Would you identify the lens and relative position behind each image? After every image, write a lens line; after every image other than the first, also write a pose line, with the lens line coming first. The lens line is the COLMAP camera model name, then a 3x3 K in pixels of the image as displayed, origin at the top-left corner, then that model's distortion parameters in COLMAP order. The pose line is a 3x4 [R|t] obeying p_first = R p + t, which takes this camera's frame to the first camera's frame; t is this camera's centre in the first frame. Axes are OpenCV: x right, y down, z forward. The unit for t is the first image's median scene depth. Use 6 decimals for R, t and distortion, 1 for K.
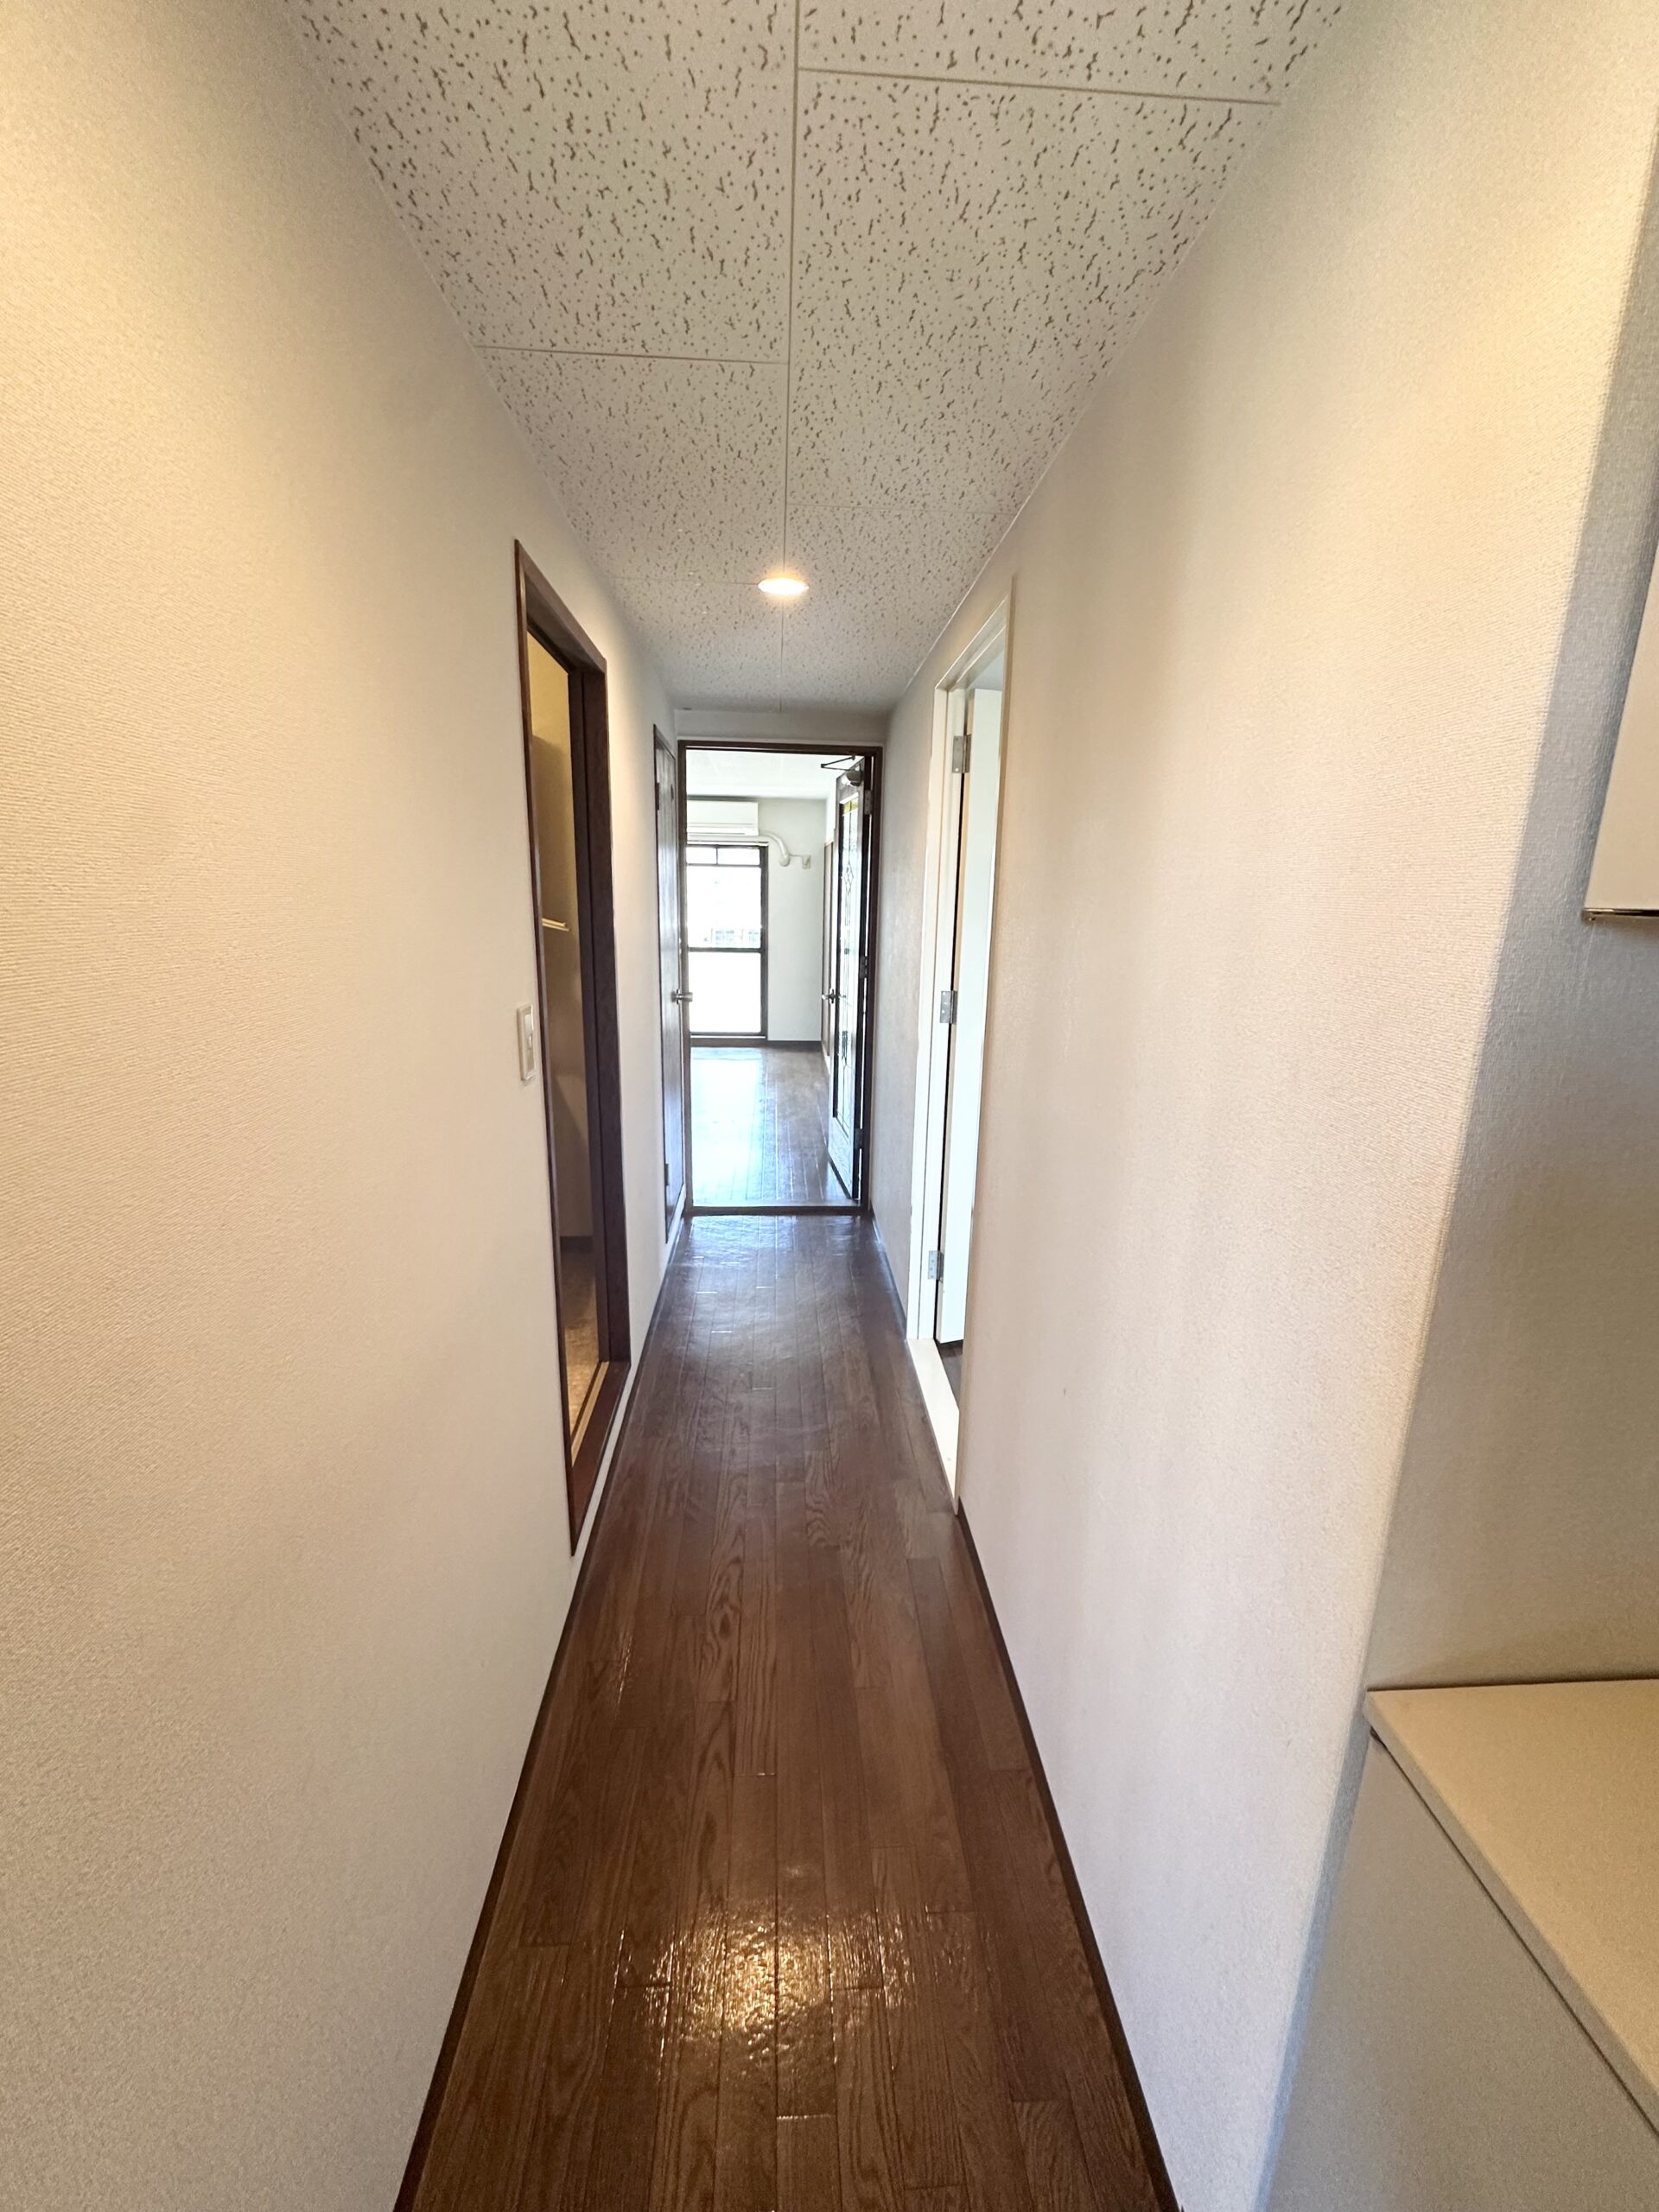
lens RADIAL K [[884.3, 0, 829.5], [0, 884.3, 1106.0], [0, 0, 1]] dist [-0.006897, 0.001488]
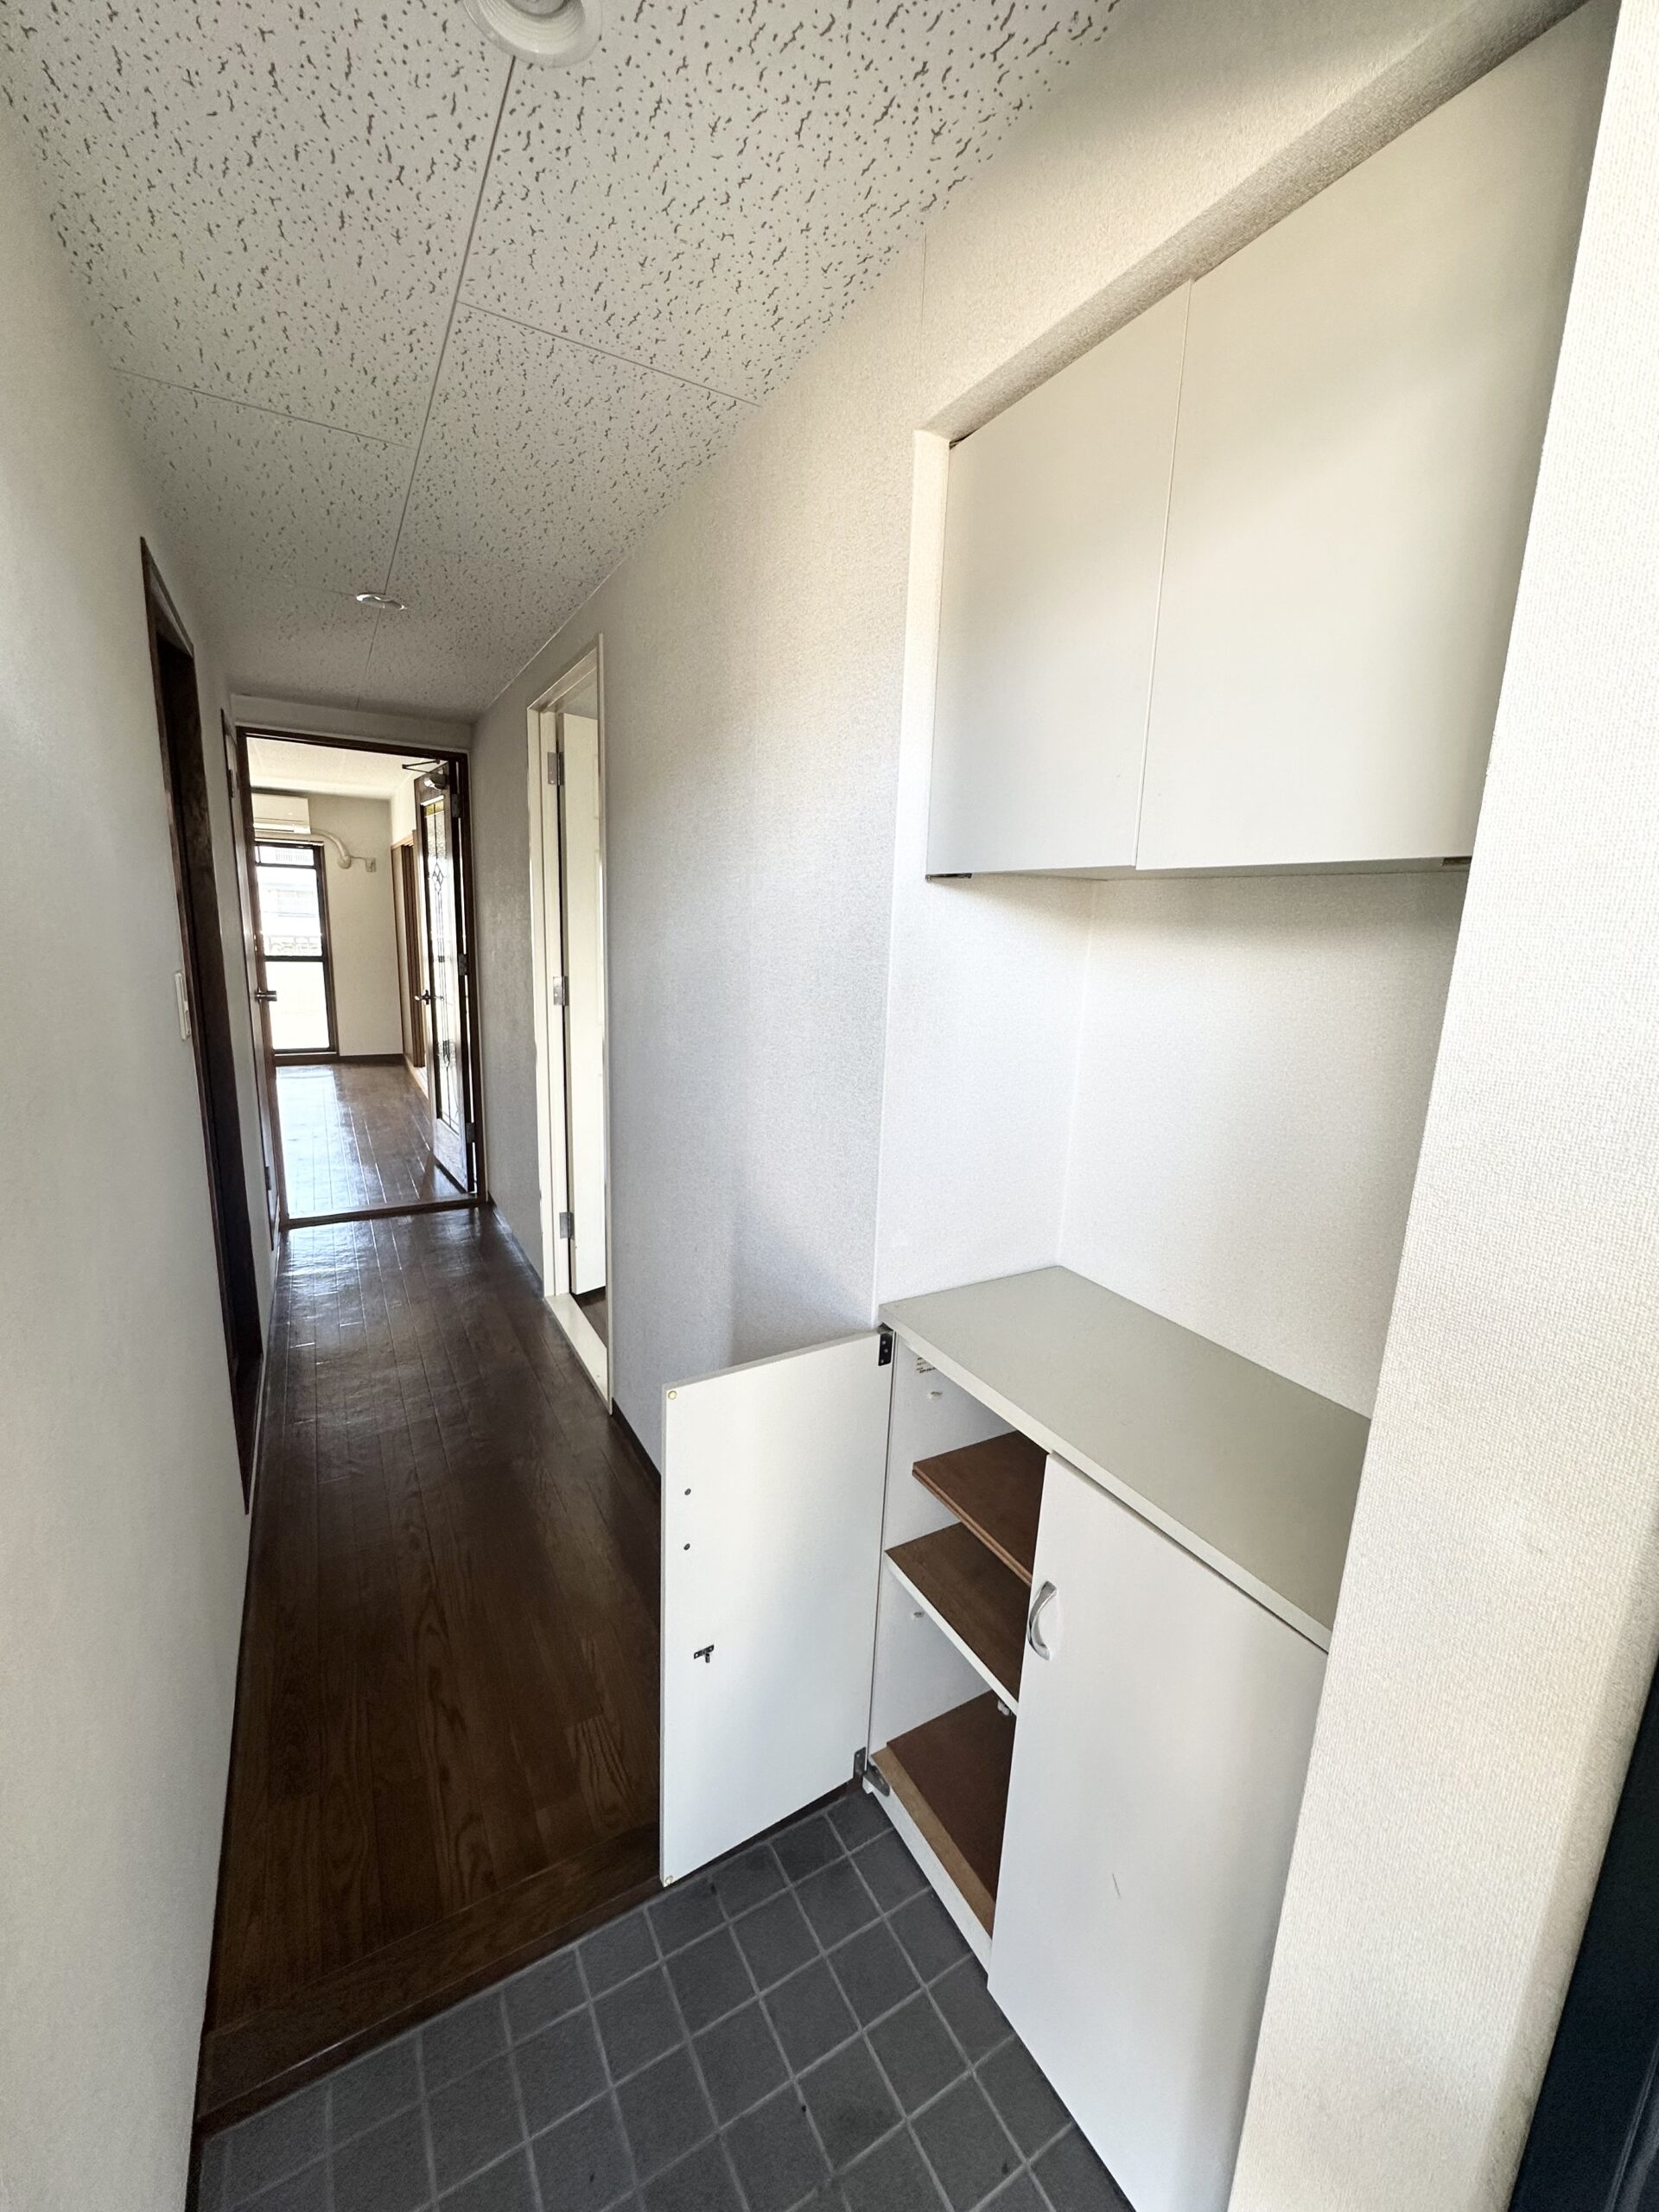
lens RADIAL K [[884.3, 0, 829.5], [0, 884.3, 1106.0], [0, 0, 1]] dist [-0.006897, 0.001488]
pose [[0.895042, -0.076139, 0.439435, -0.046002], [0.084065, 0.996459, 0.001428, 0.043409], [-0.437987, 0.035663, 0.898273, -0.111228]]
